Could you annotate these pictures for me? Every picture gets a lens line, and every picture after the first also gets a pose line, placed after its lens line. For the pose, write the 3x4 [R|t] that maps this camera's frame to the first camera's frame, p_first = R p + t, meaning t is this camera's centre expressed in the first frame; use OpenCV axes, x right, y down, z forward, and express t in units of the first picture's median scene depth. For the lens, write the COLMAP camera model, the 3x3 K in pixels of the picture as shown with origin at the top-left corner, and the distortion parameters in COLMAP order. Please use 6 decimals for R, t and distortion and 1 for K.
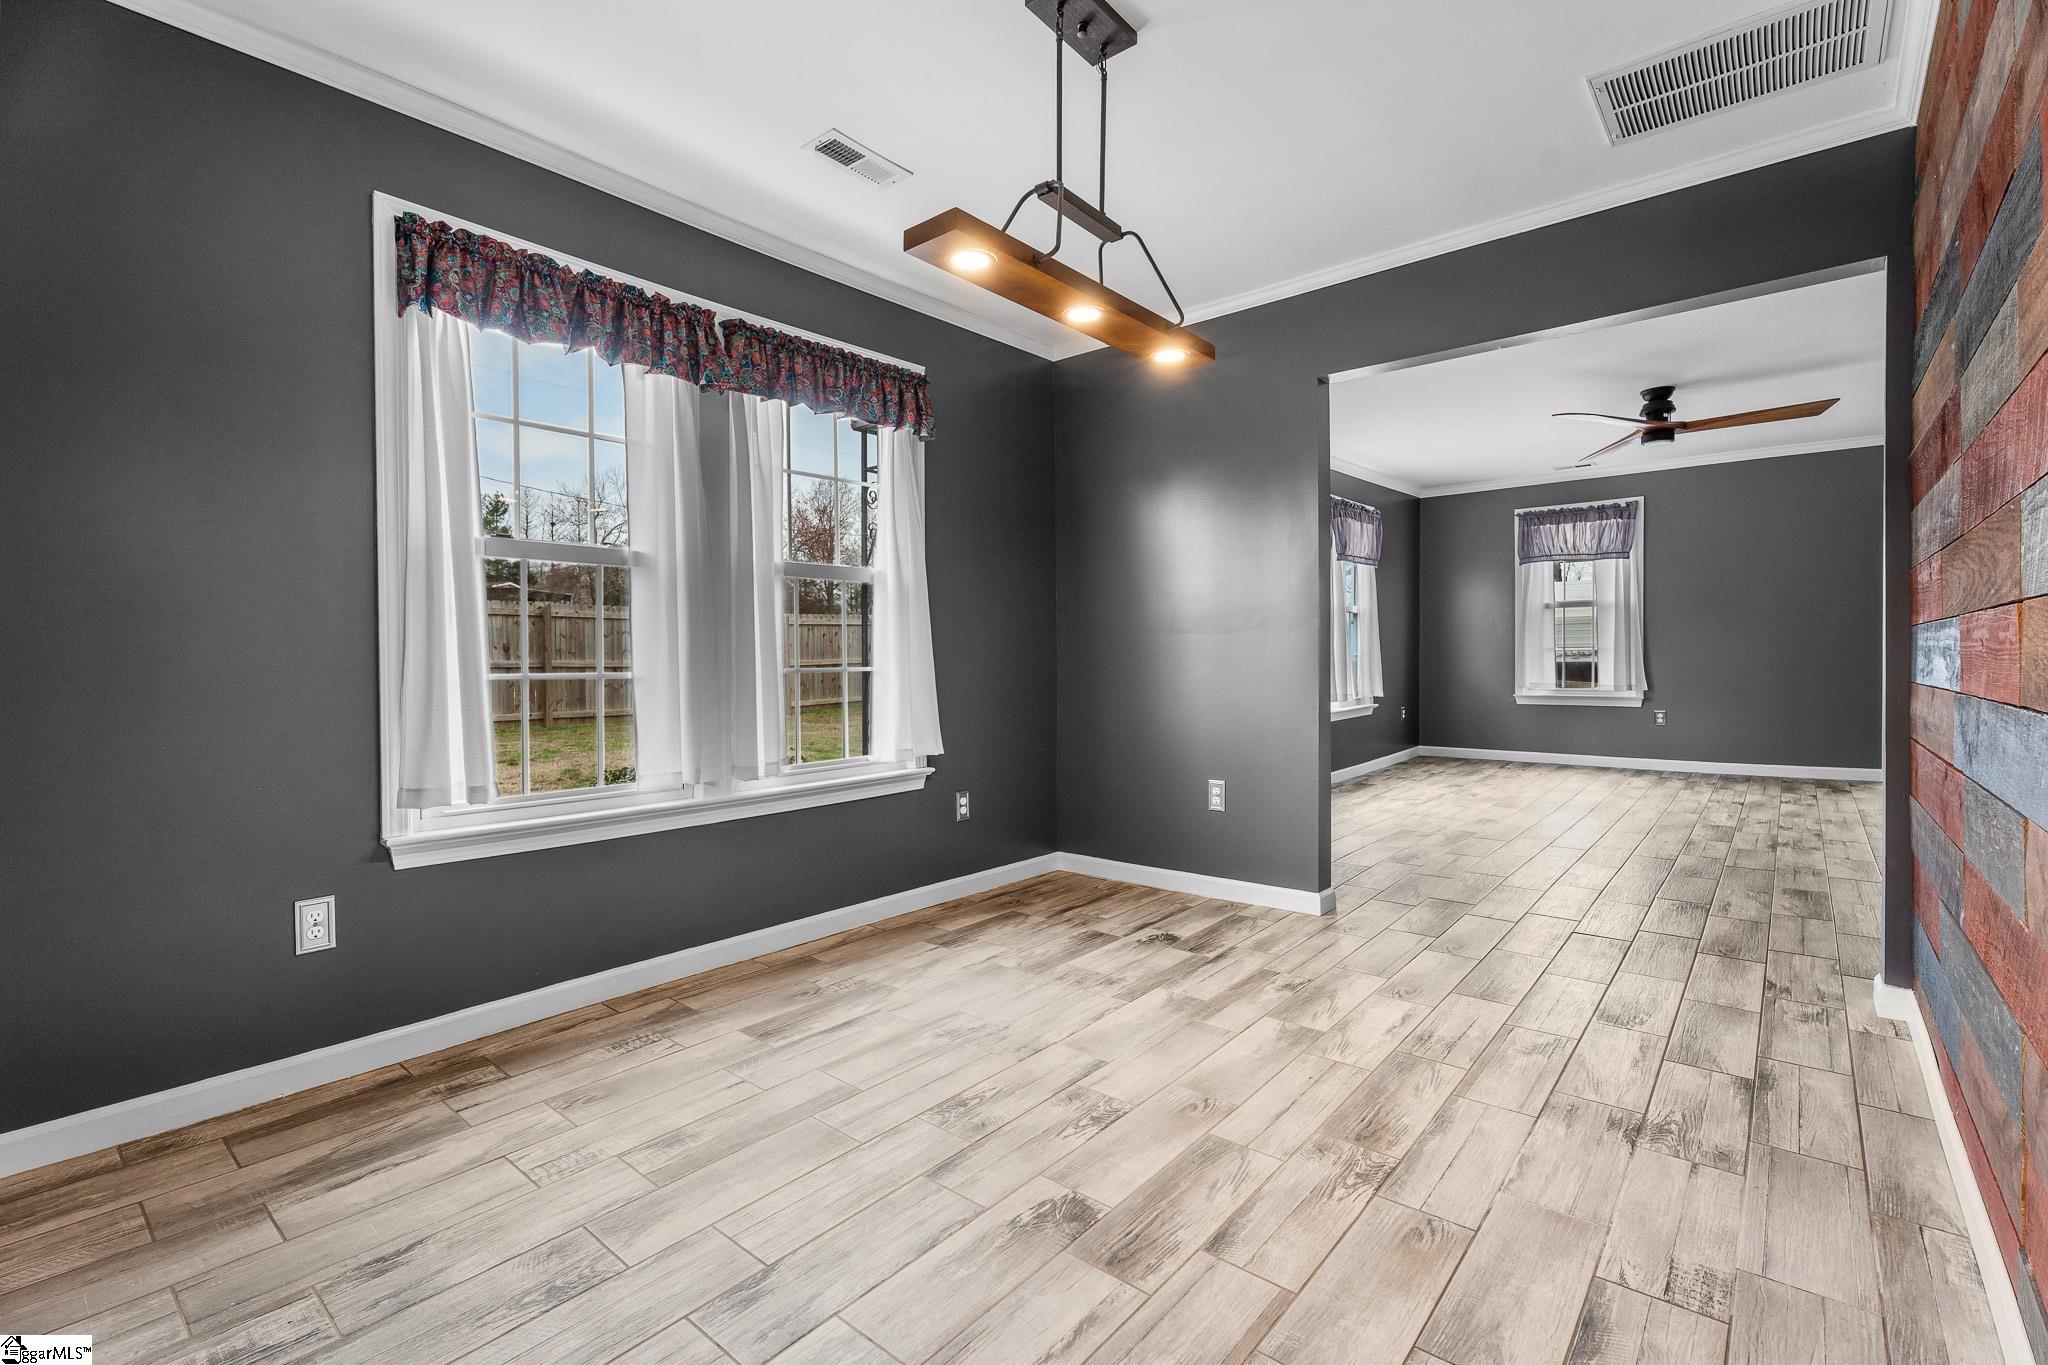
lens RADIAL K [[917.5, 0, 1022.4], [0, 917.5, 662.6], [0, 0, 1]] dist [0.000326, 0.001358]
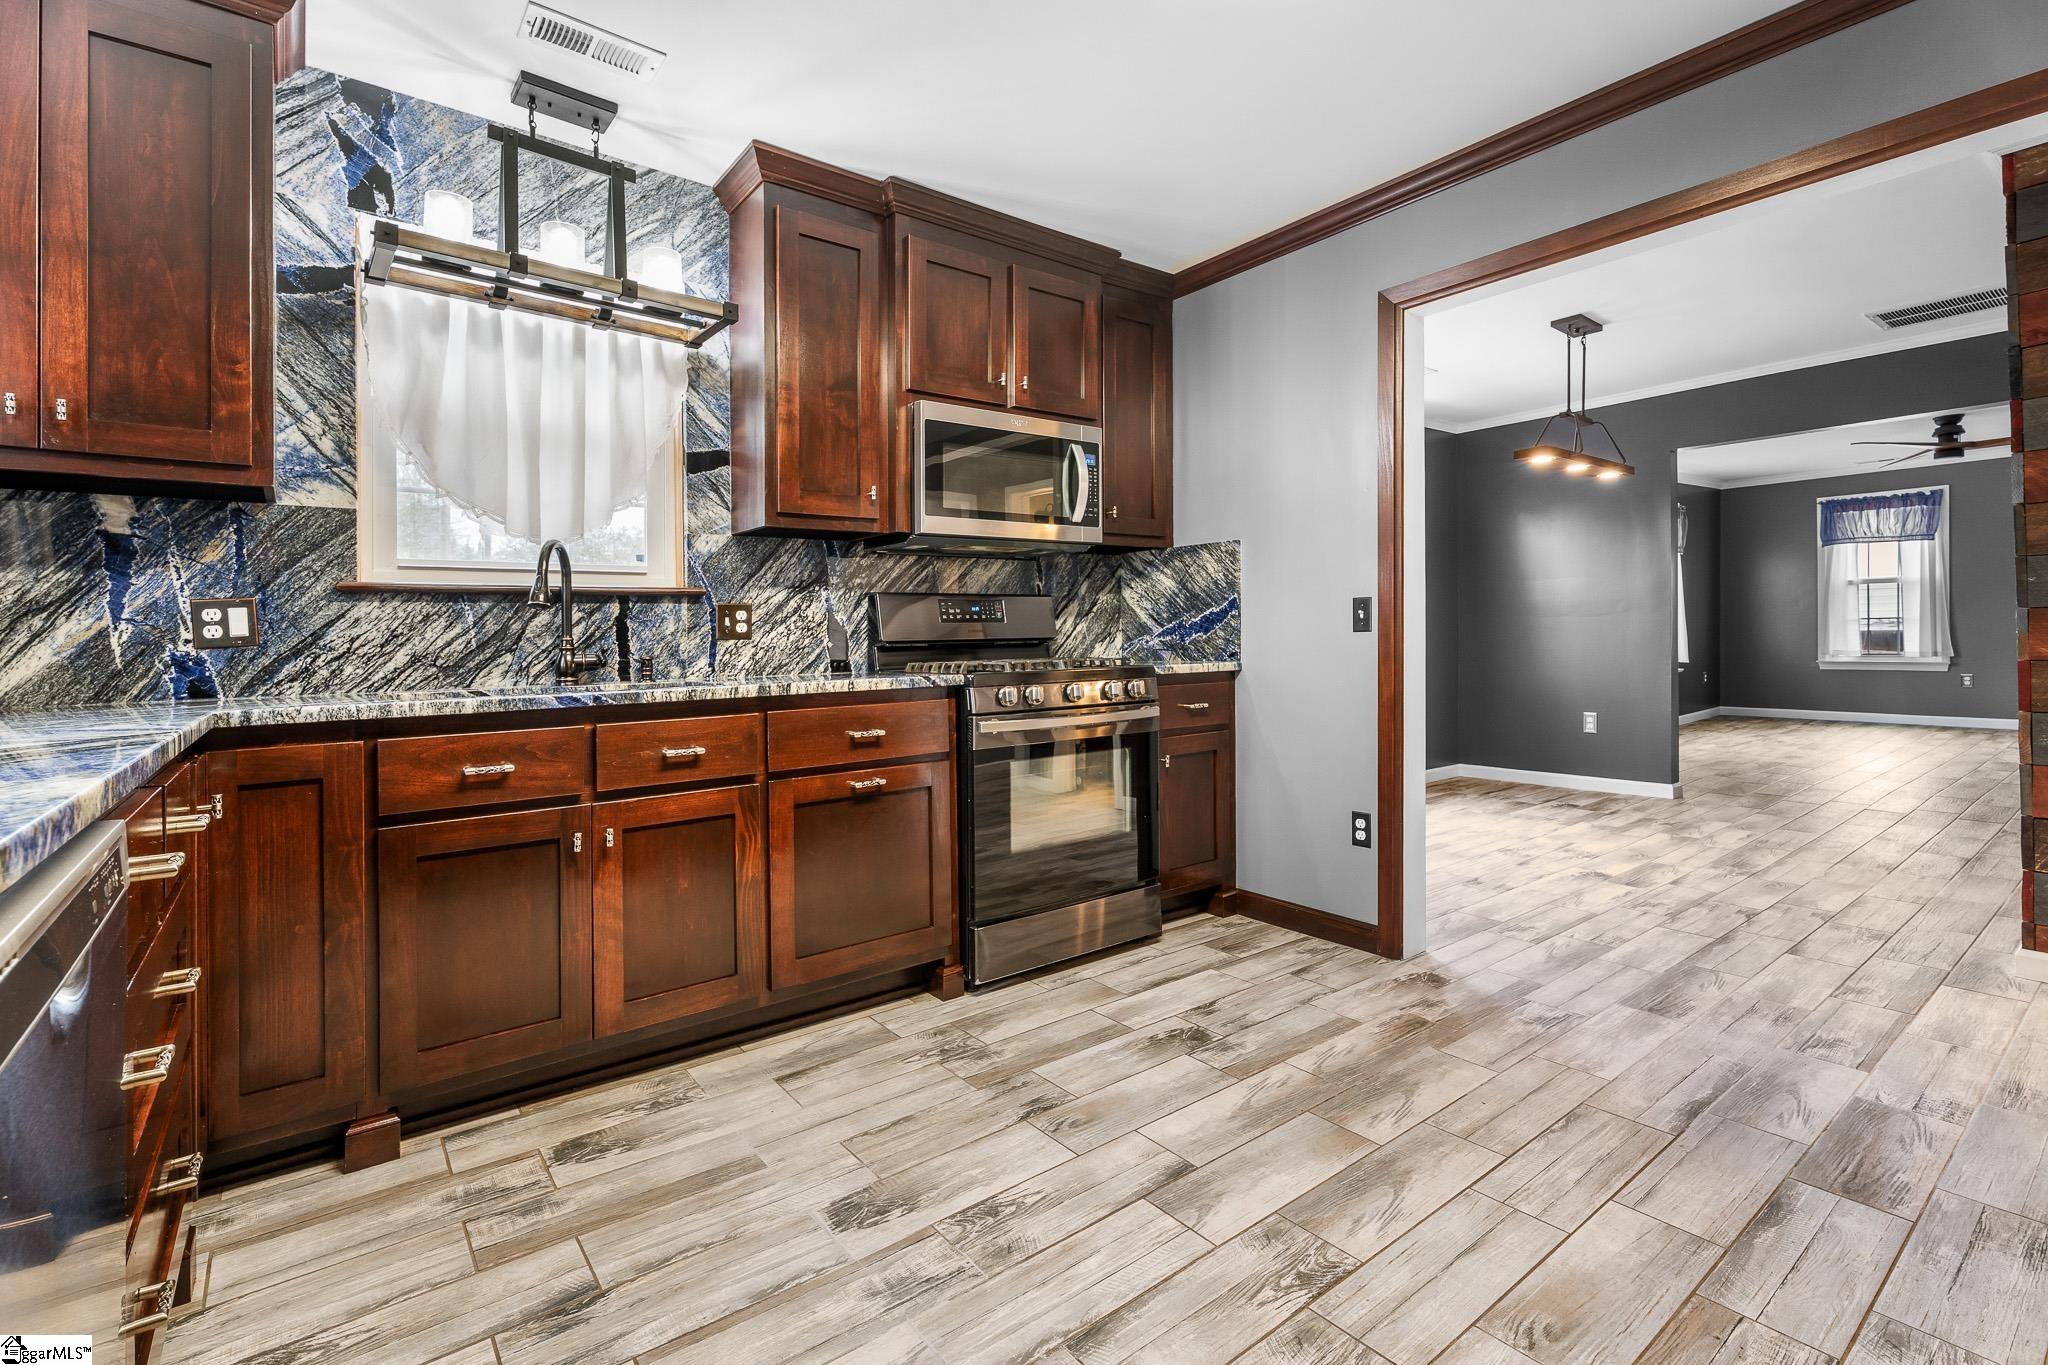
lens RADIAL K [[917.5, 0, 1037.1], [0, 917.5, 656.8], [0, 0, 1]] dist [0.000326, 0.001358]
pose [[0.977843, -0.010621, -0.209069, -0.470013], [0.014022, 0.999792, 0.014794, -0.002896], [0.208868, -0.017398, 0.977789, -0.864821]]
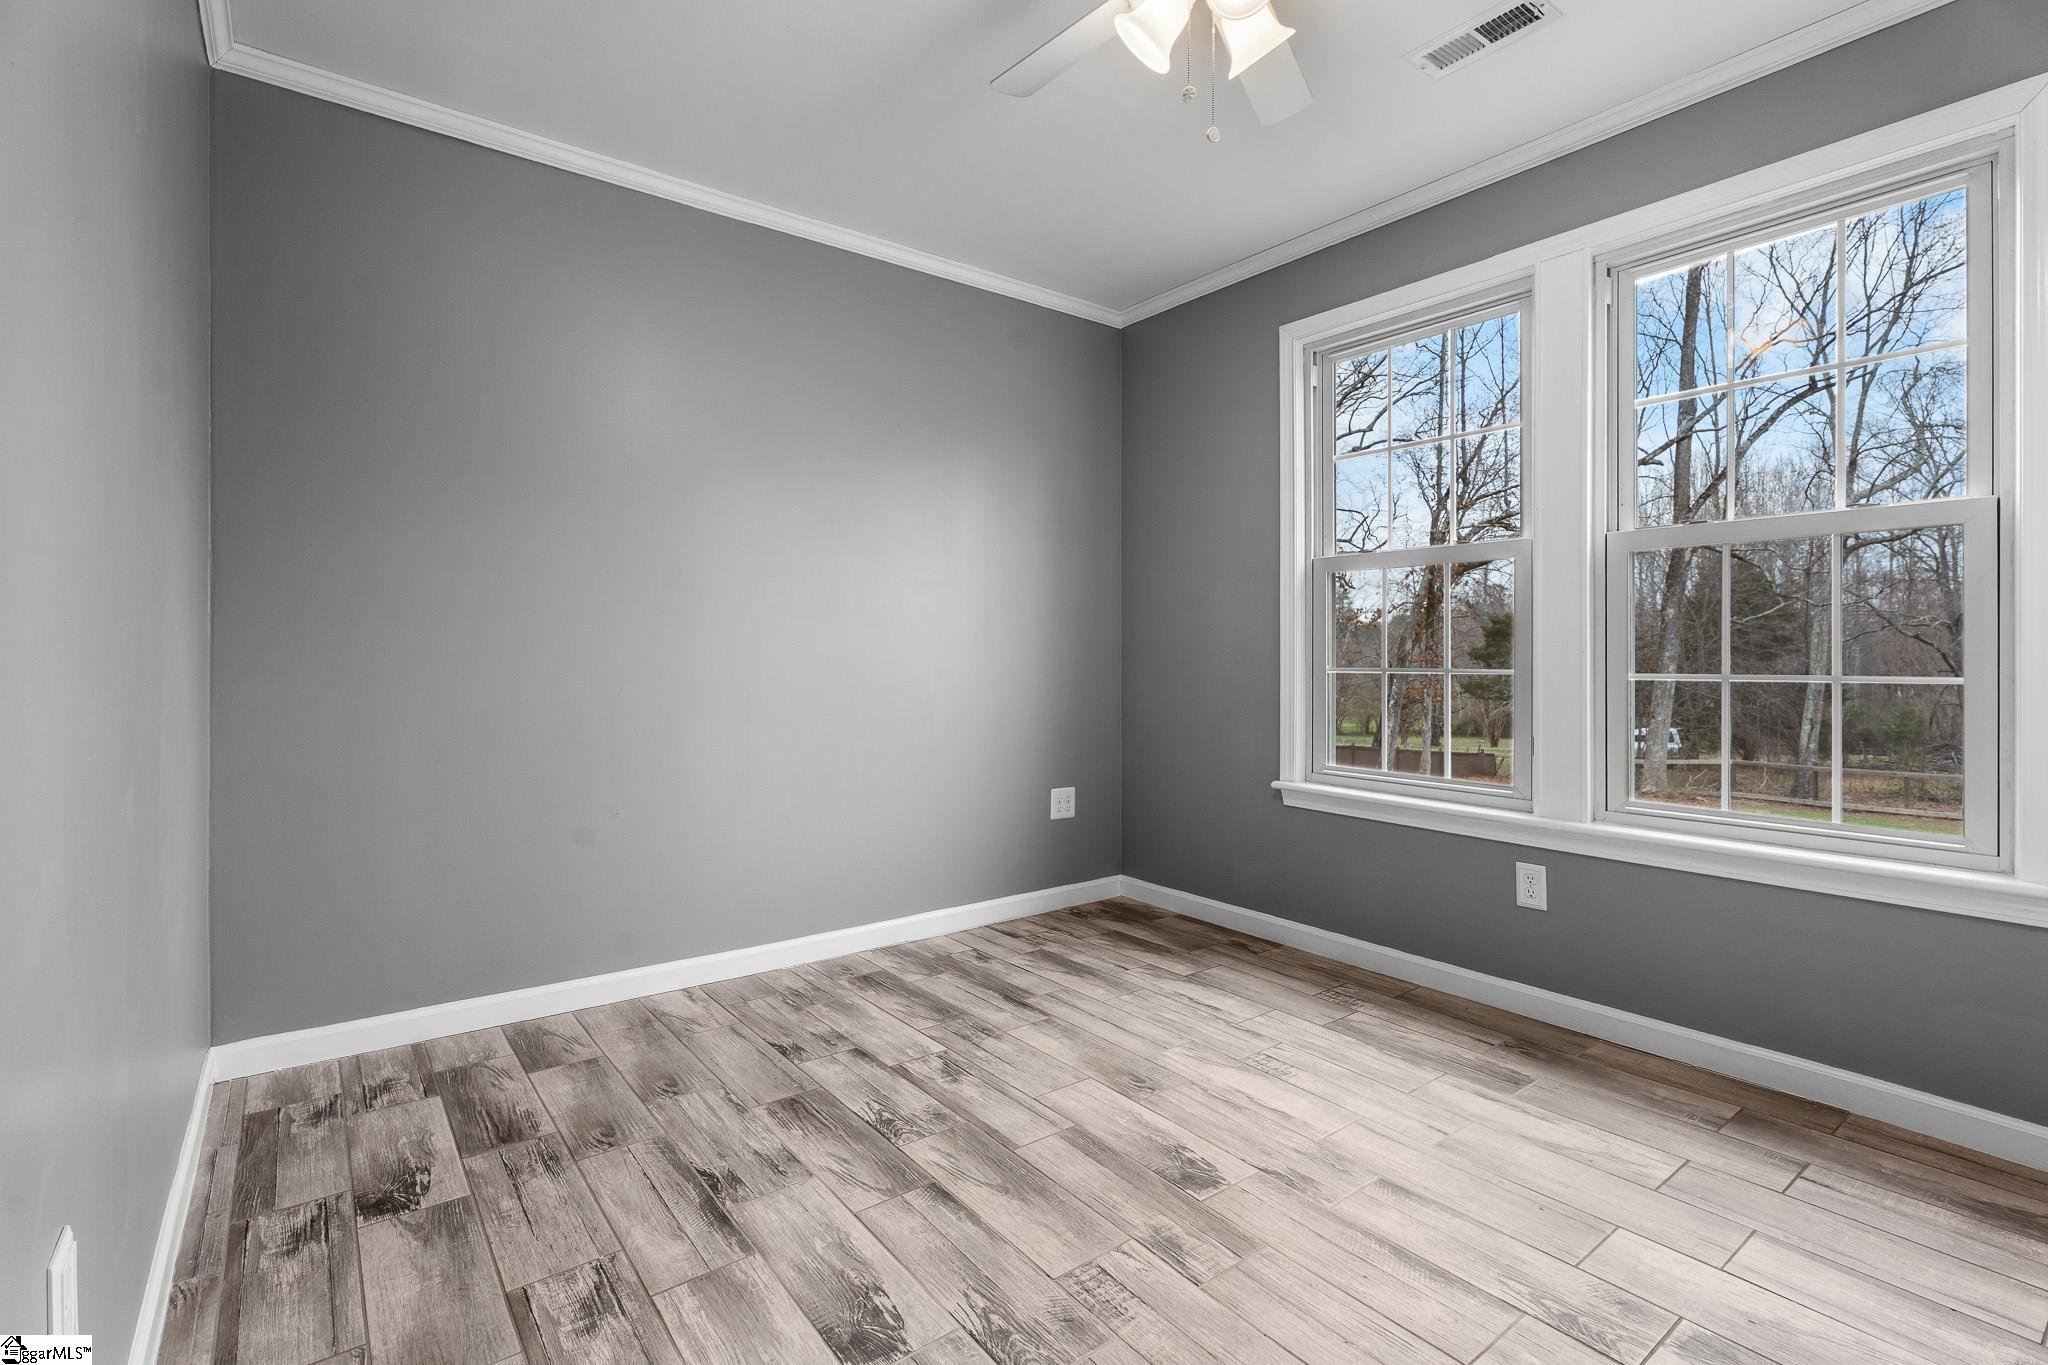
lens RADIAL K [[917.5, 0, 989.7], [0, 917.5, 660.1], [0, 0, 1]] dist [0.000326, 0.001358]
pose [[-0.208060, 0.009089, -0.978074, 1.054968], [-0.017296, 0.999766, 0.012970, -0.004072], [0.977963, 0.019615, -0.207854, 1.157558]]
